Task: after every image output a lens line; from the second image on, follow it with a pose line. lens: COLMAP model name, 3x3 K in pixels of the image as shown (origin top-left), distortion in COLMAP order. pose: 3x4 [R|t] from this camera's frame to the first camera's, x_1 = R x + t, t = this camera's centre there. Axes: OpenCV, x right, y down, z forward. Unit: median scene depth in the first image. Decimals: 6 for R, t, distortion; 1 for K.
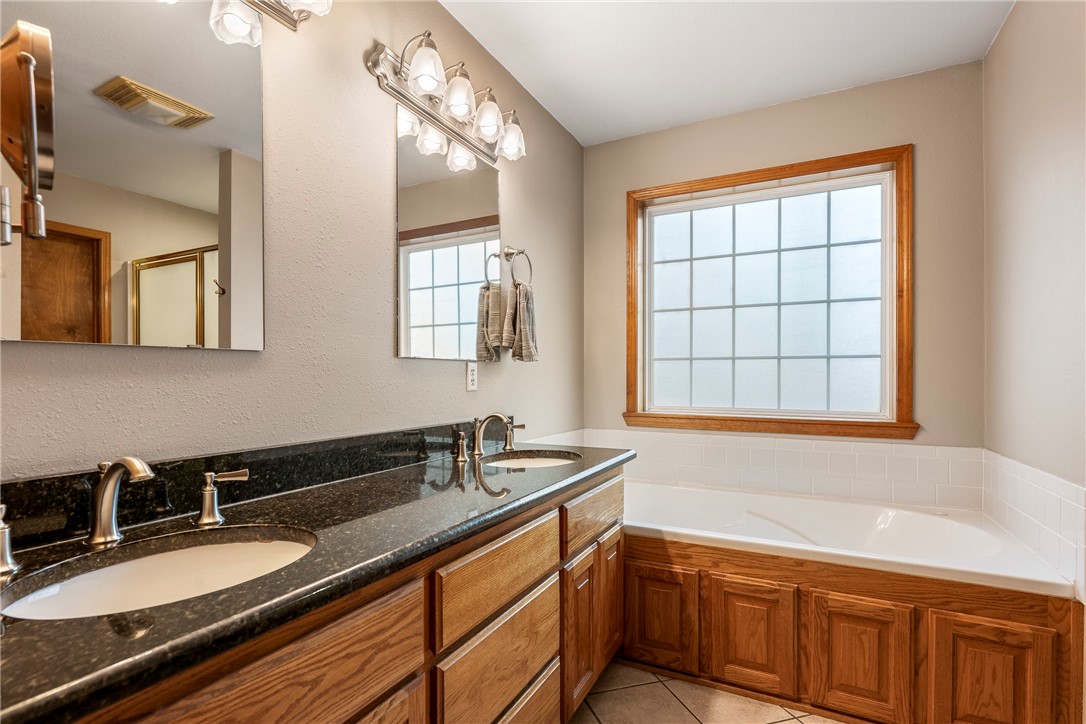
lens RADIAL K [[521.2, 0, 535.5], [0, 521.2, 378.9], [0, 0, 1]] dist [-0.001928, 0.000161]
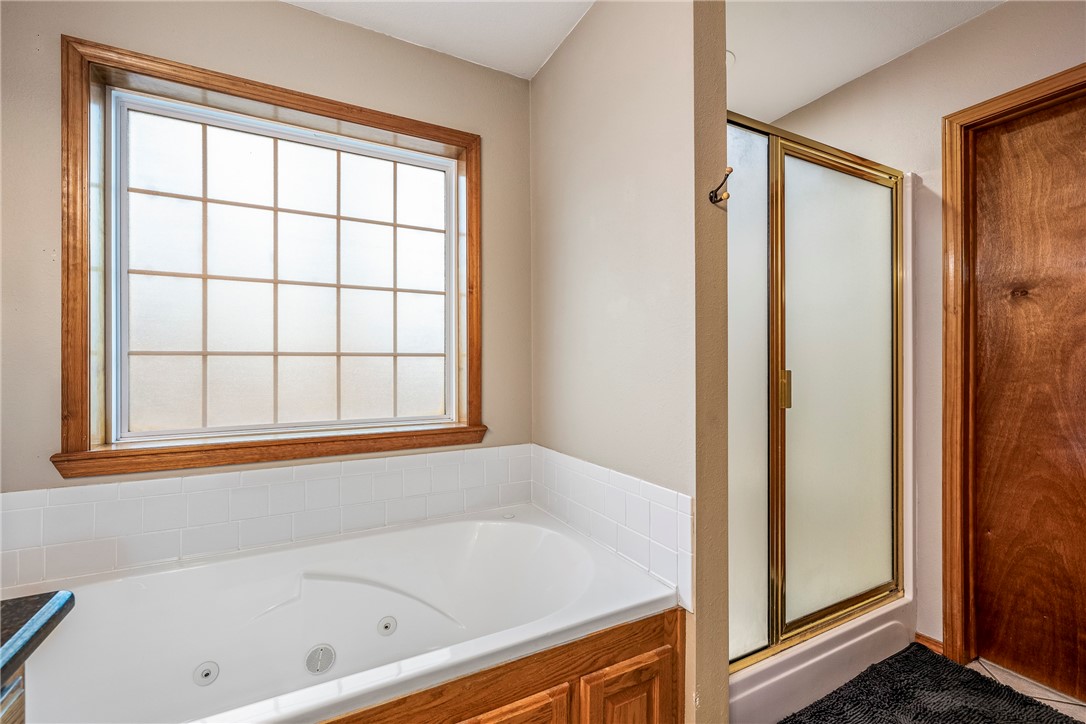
lens RADIAL K [[466.9, 0, 547.5], [0, 466.9, 362.7], [0, 0, 1]] dist [-0.001800, 0.000475]
pose [[0.576951, -0.000755, 0.816778, 0.083071], [0.007086, 0.999967, -0.004081, -0.025232], [-0.816748, 0.008142, 0.576937, 0.370702]]
